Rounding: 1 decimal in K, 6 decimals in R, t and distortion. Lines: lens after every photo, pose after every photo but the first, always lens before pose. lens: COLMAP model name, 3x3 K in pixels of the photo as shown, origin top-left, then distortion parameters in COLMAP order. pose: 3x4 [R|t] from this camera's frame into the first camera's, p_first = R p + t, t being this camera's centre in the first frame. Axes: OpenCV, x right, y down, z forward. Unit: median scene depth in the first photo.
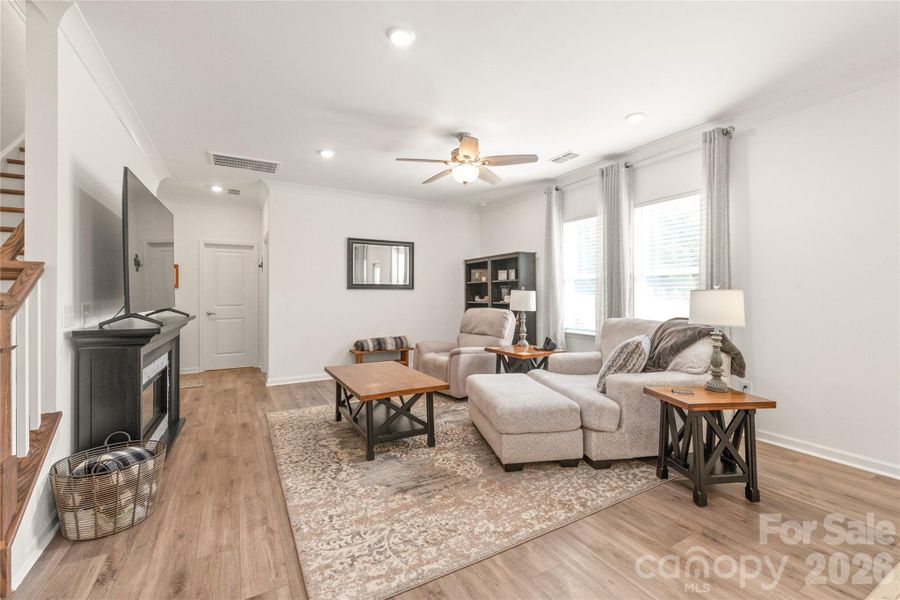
lens RADIAL K [[383.0, 0, 452.0], [0, 383.0, 294.6], [0, 0, 1]] dist [0.000833, -0.000811]
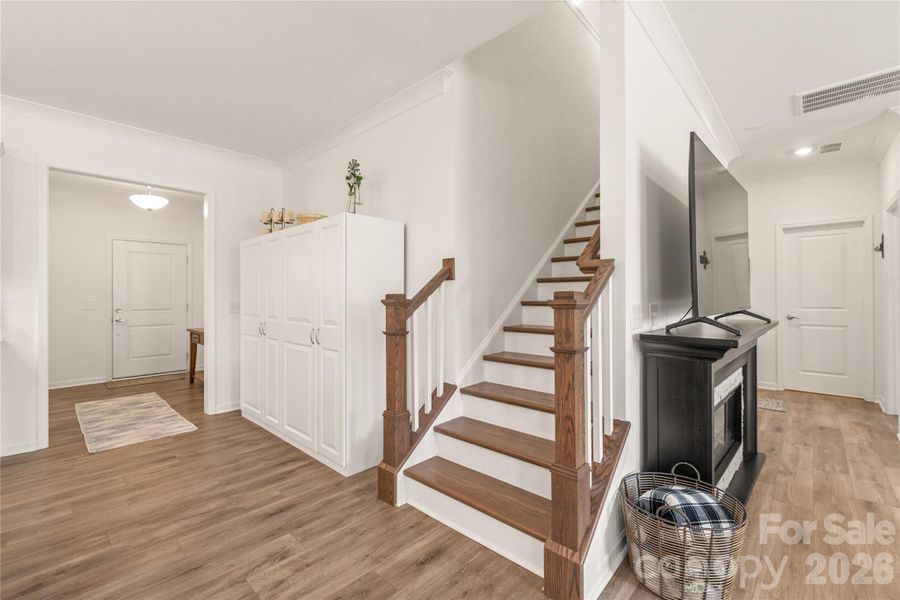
lens RADIAL K [[383.0, 0, 449.3], [0, 383.0, 294.8], [0, 0, 1]] dist [0.000833, -0.000811]
pose [[0.291844, -0.004185, -0.956457, -0.178795], [0.005413, 0.999982, -0.002724, 0.002085], [0.956451, -0.004382, 0.291861, 0.212034]]
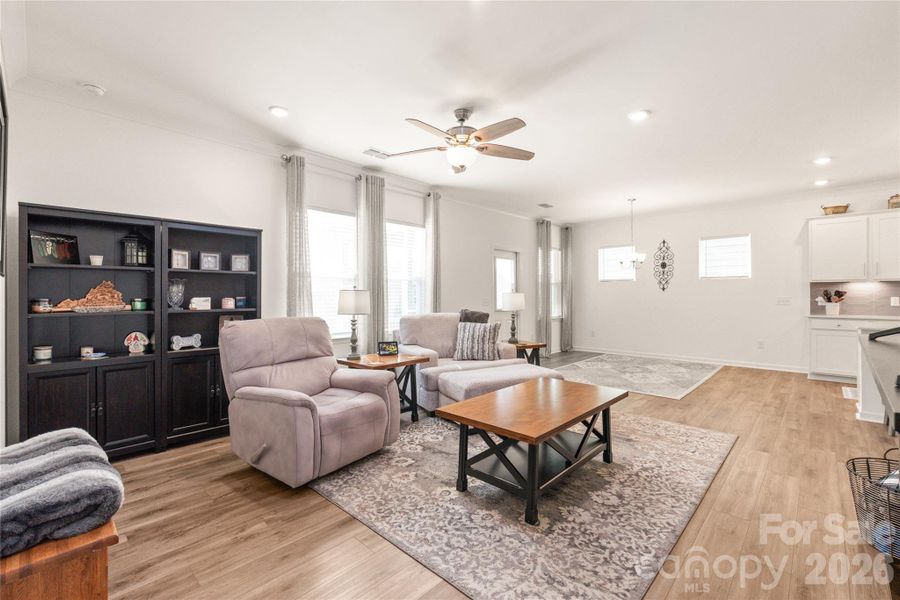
lens RADIAL K [[383.0, 0, 449.0], [0, 383.0, 294.4], [0, 0, 1]] dist [0.000833, -0.000811]
pose [[-0.281376, -0.002261, 0.959595, -0.981778], [-0.001077, 0.999997, 0.002041, -0.005563], [-0.959597, -0.000459, -0.281378, 1.564275]]
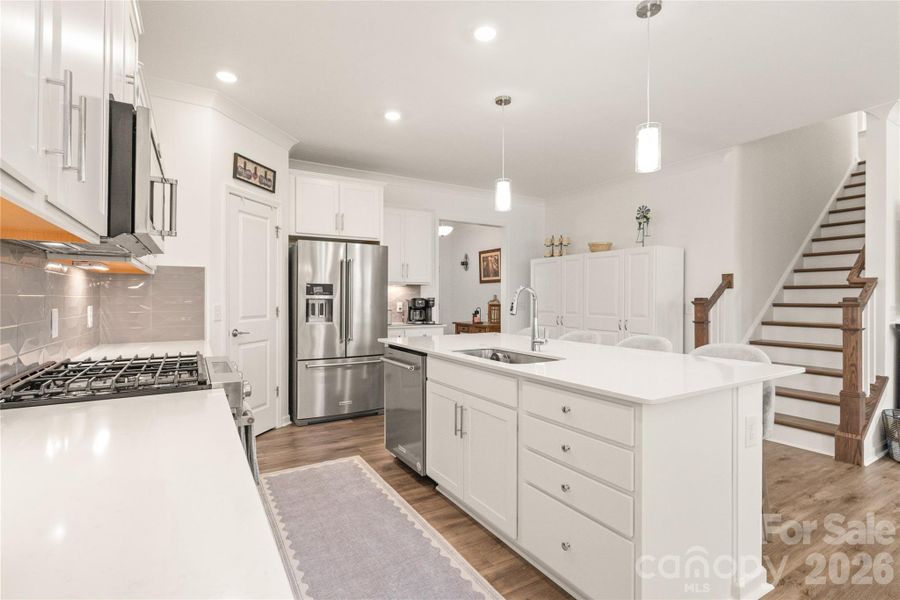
lens RADIAL K [[429.7, 0, 450.2], [0, 429.7, 298.8], [0, 0, 1]] dist [0.008360, -0.002333]
pose [[0.025164, 0.001791, -0.999682, 0.405826], [-0.001198, 0.999998, 0.001761, -0.000011], [0.999683, 0.001154, 0.025166, -0.490371]]
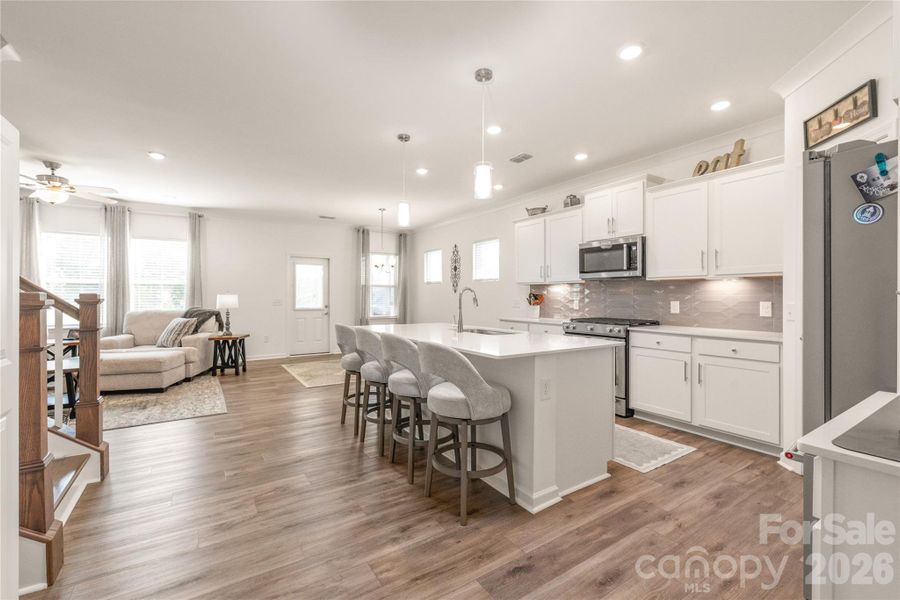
lens RADIAL K [[383.0, 0, 453.4], [0, 383.0, 296.7], [0, 0, 1]] dist [0.000833, -0.000811]
pose [[-0.064534, 0.001089, 0.997915, -1.545150], [-0.003200, 0.999994, -0.001298, 0.002064], [-0.997910, -0.003277, -0.064530, -0.232894]]
